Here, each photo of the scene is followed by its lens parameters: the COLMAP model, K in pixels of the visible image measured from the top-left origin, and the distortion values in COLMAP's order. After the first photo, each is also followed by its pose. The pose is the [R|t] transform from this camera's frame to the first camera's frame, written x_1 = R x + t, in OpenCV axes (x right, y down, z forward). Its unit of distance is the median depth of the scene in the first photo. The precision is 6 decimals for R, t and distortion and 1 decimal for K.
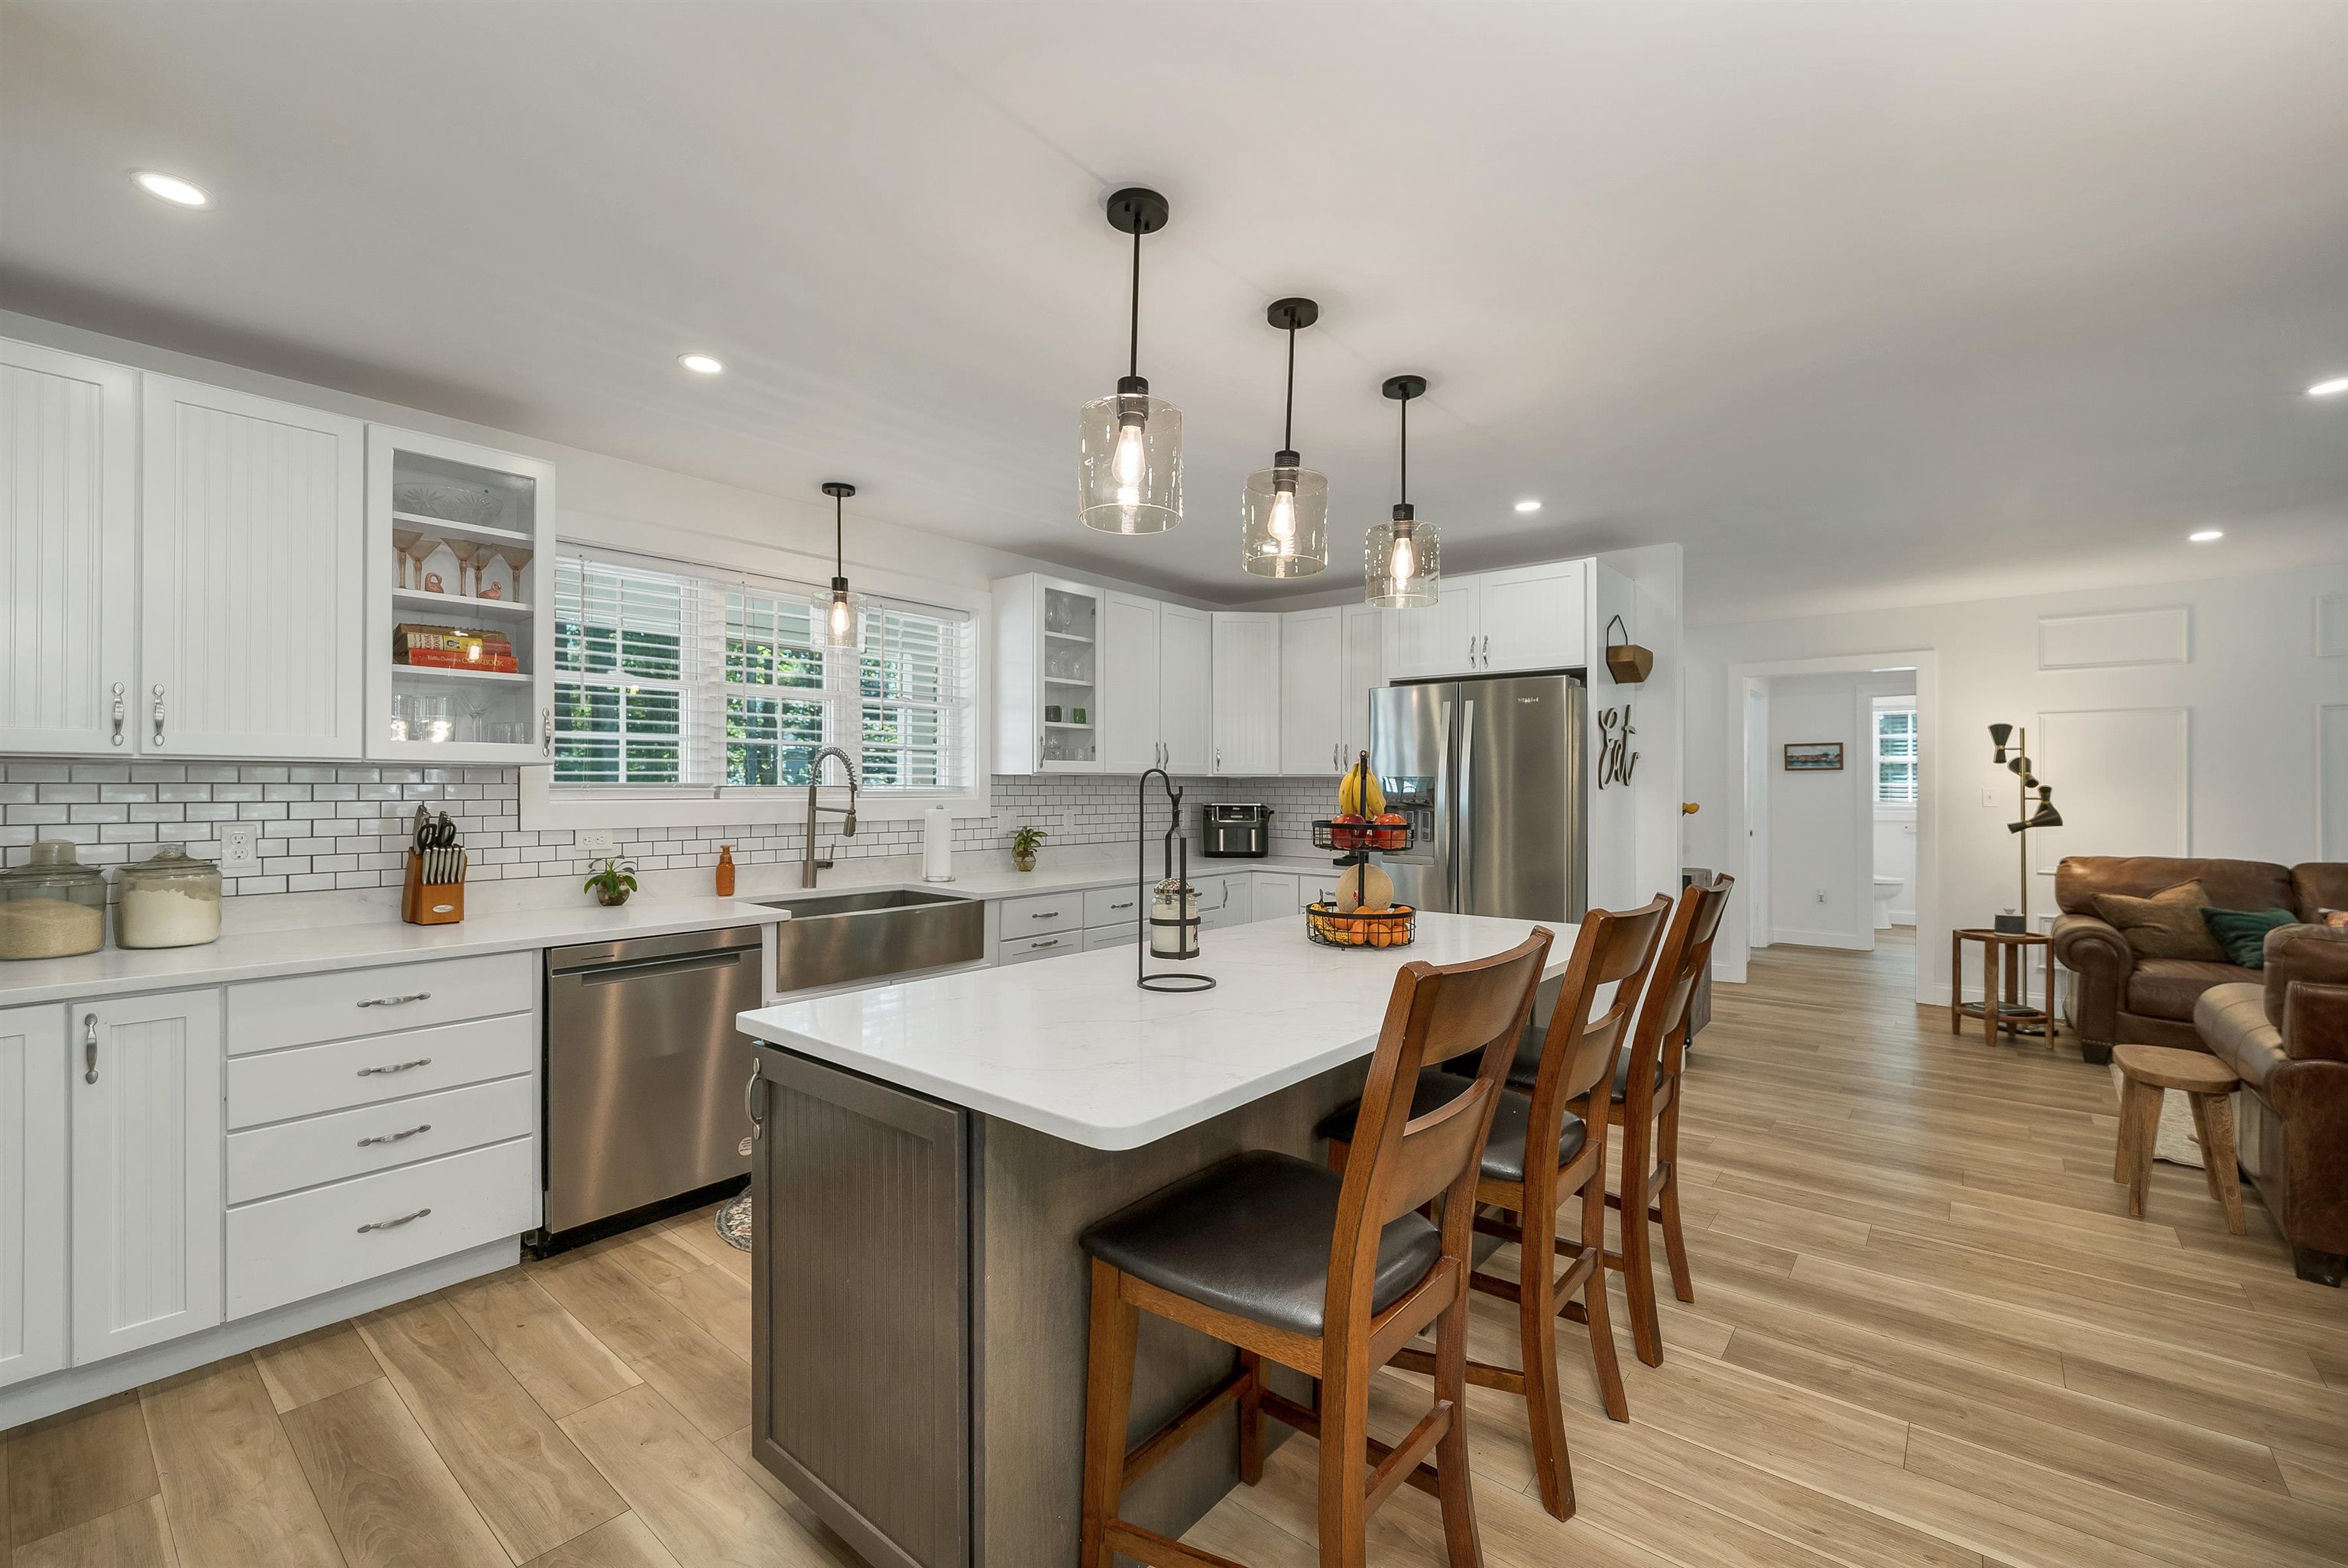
lens RADIAL K [[986.7, 0, 1164.2], [0, 986.7, 782.2], [0, 0, 1]] dist [-0.000540, -0.000252]
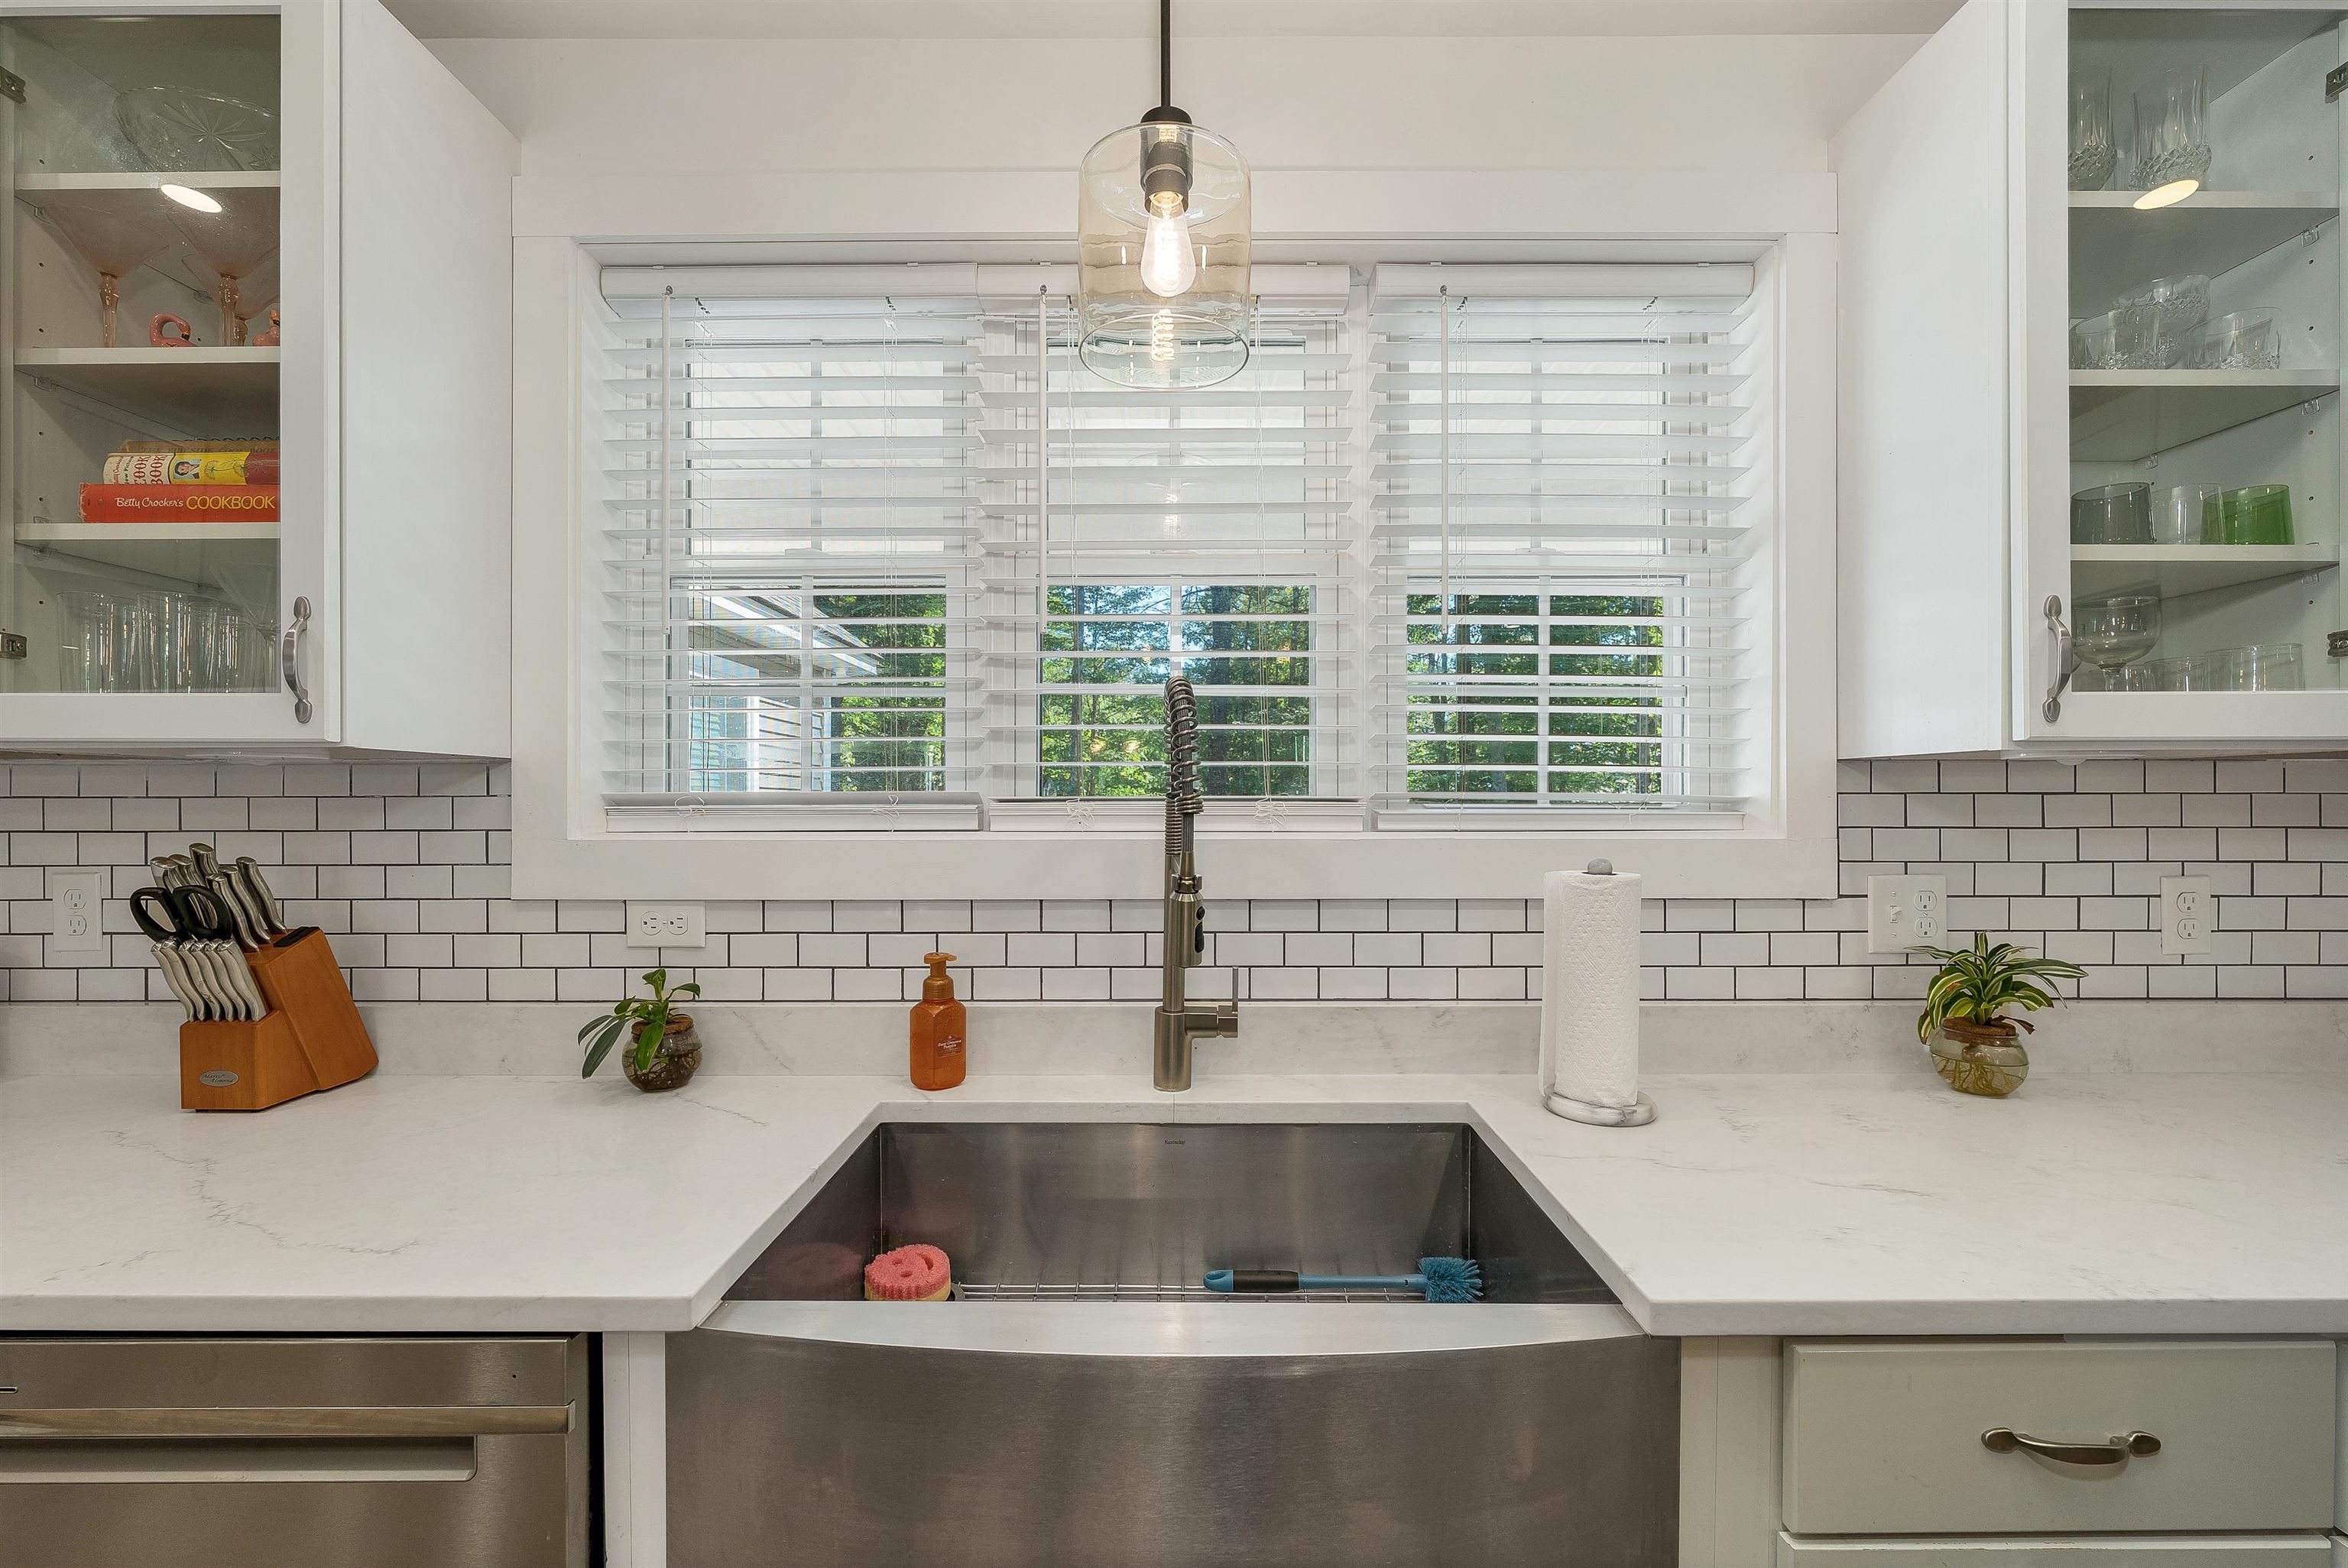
lens RADIAL K [[1000.0, 0, 1173.6], [0, 1000.0, 805.2], [0, 0, 1]] dist [-0.002546, -0.000285]
pose [[0.642395, -0.001932, -0.766371, -0.073618], [0.006041, 0.999979, 0.002542, 0.004939], [0.766350, -0.006262, 0.642393, 0.680892]]
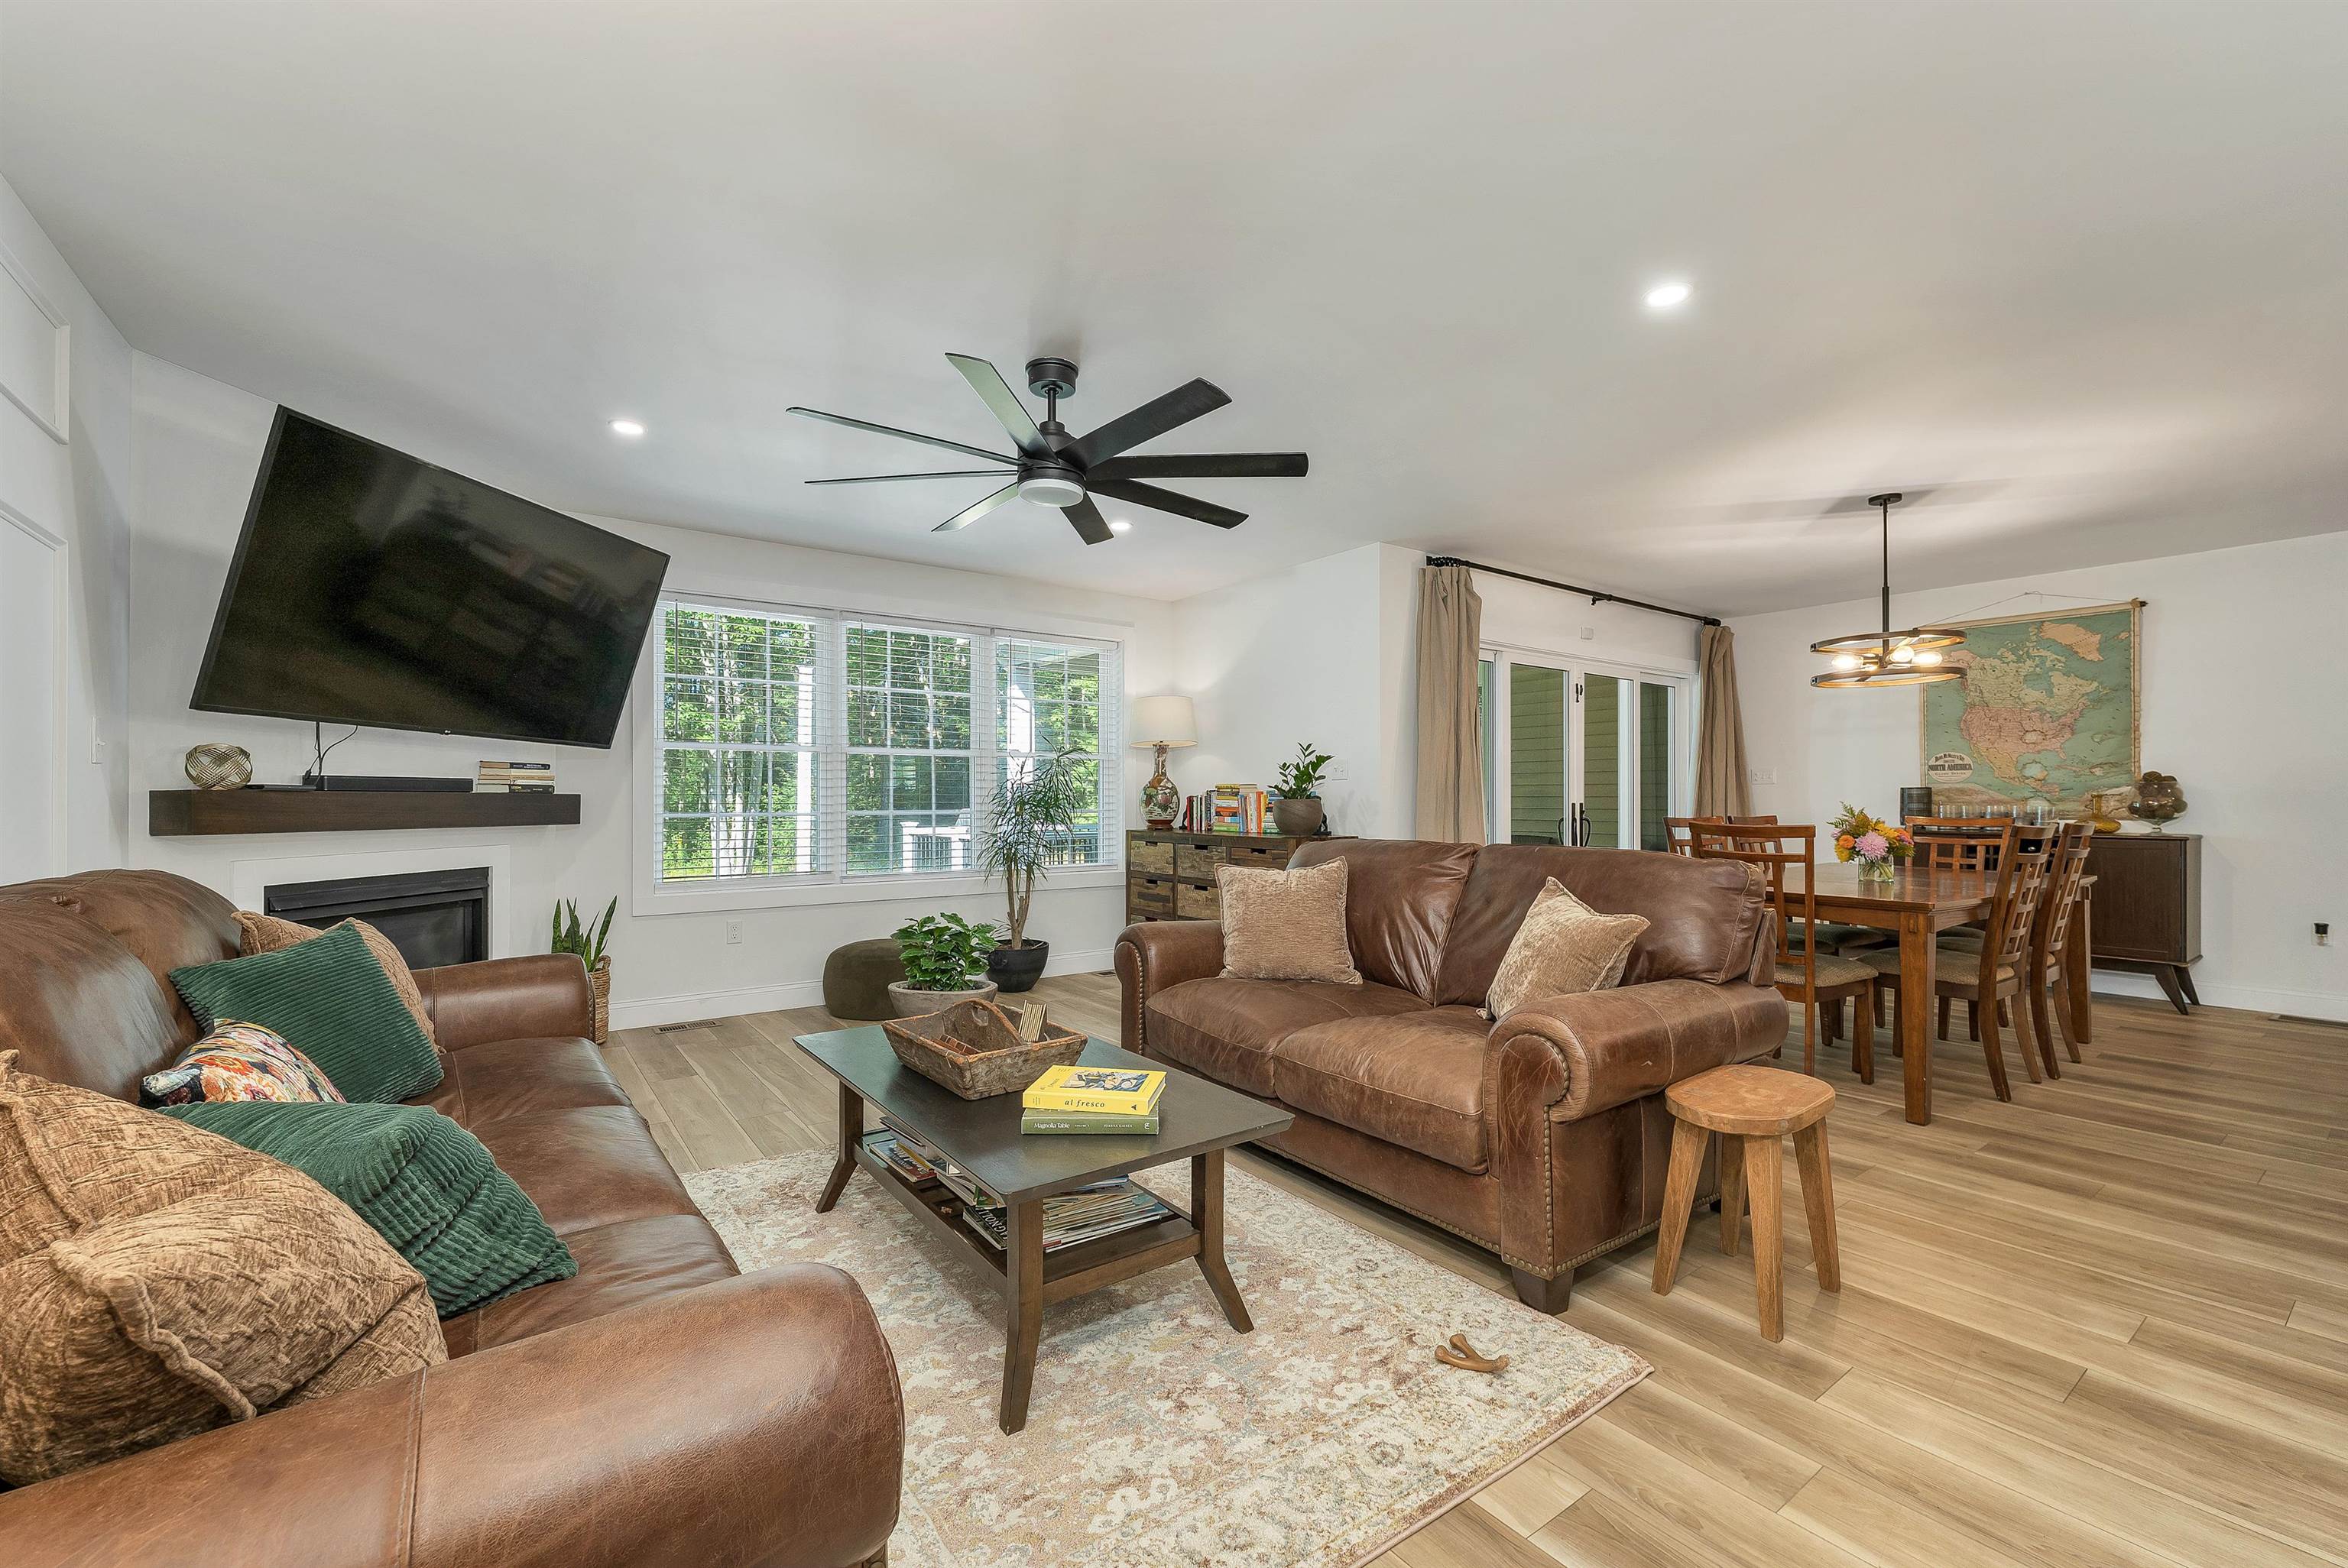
lens RADIAL K [[964.9, 0, 1164.9], [0, 964.9, 797.0], [0, 0, 1]] dist [-0.000304, 0.000404]
pose [[-0.969014, -0.000309, 0.247006, 0.896735], [-0.002961, 0.999942, -0.010364, 0.057566], [-0.246989, -0.010774, -0.968958, 1.268088]]
